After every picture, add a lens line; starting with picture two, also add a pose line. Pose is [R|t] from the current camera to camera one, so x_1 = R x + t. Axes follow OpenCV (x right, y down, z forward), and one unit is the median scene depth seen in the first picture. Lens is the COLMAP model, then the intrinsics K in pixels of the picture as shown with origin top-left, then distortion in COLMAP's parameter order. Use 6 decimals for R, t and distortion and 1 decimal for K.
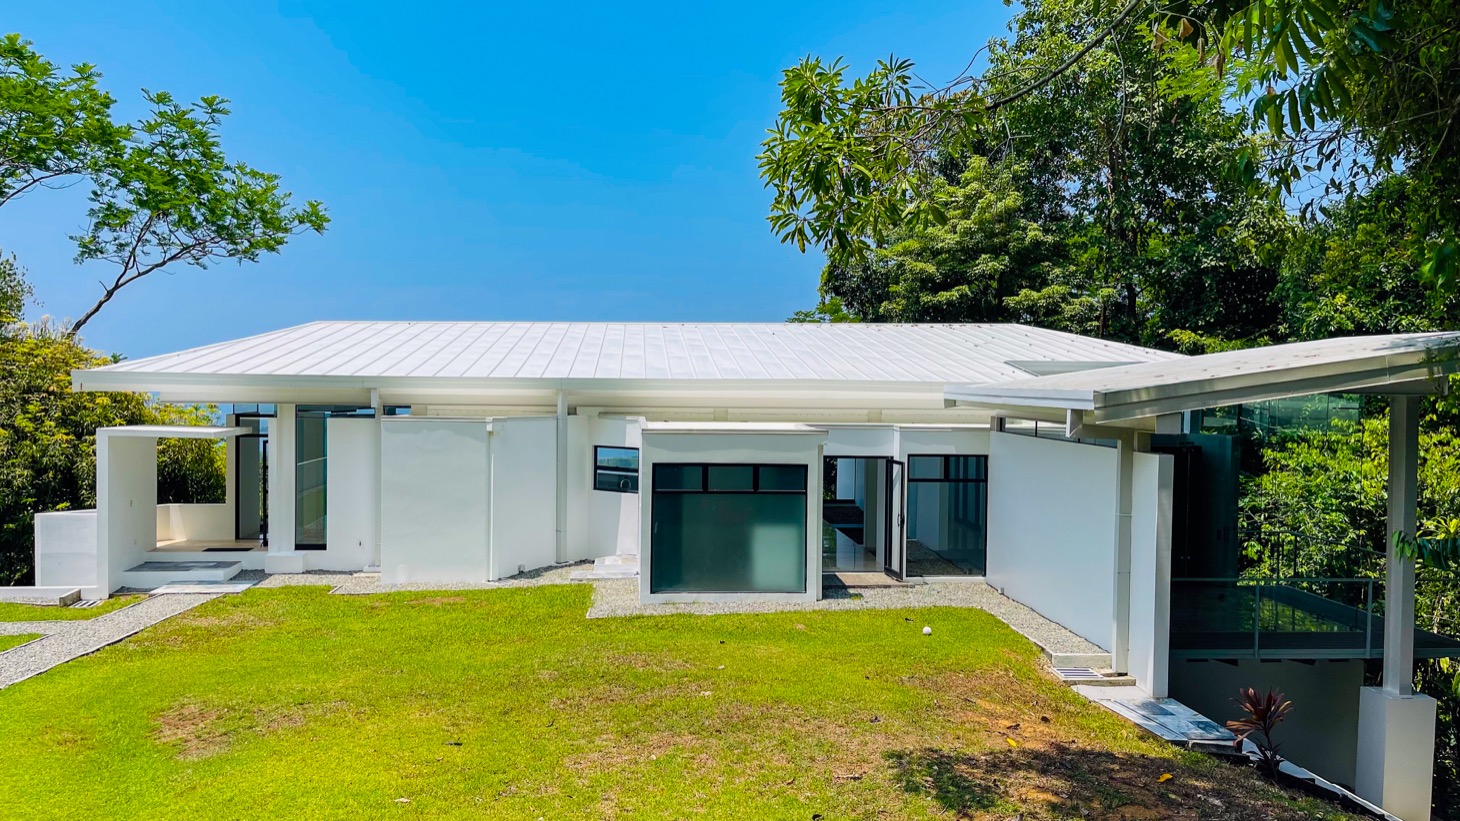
lens RADIAL K [[1100.0, 0, 730.0], [0, 1100.0, 410.5], [0, 0, 1]] dist [0.049762, -0.060735]
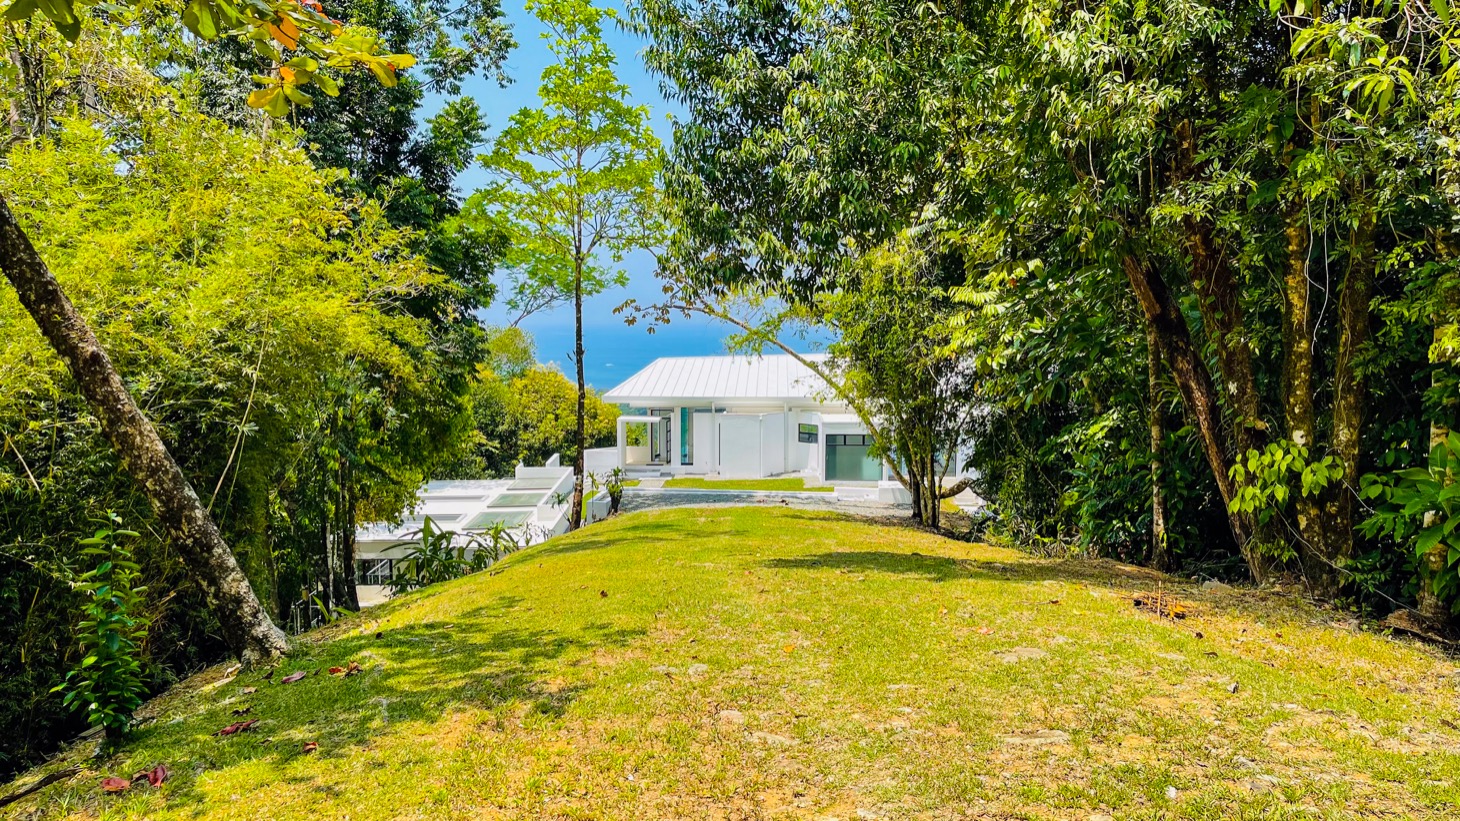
lens RADIAL K [[1100.0, 0, 730.0], [0, 1100.0, 410.5], [0, 0, 1]] dist [0.049762, -0.060735]
pose [[0.991232, 0.001053, -0.132131, 0.048318], [0.007119, 0.998090, 0.061366, -0.153436], [0.131944, -0.061769, 0.989331, -1.478339]]
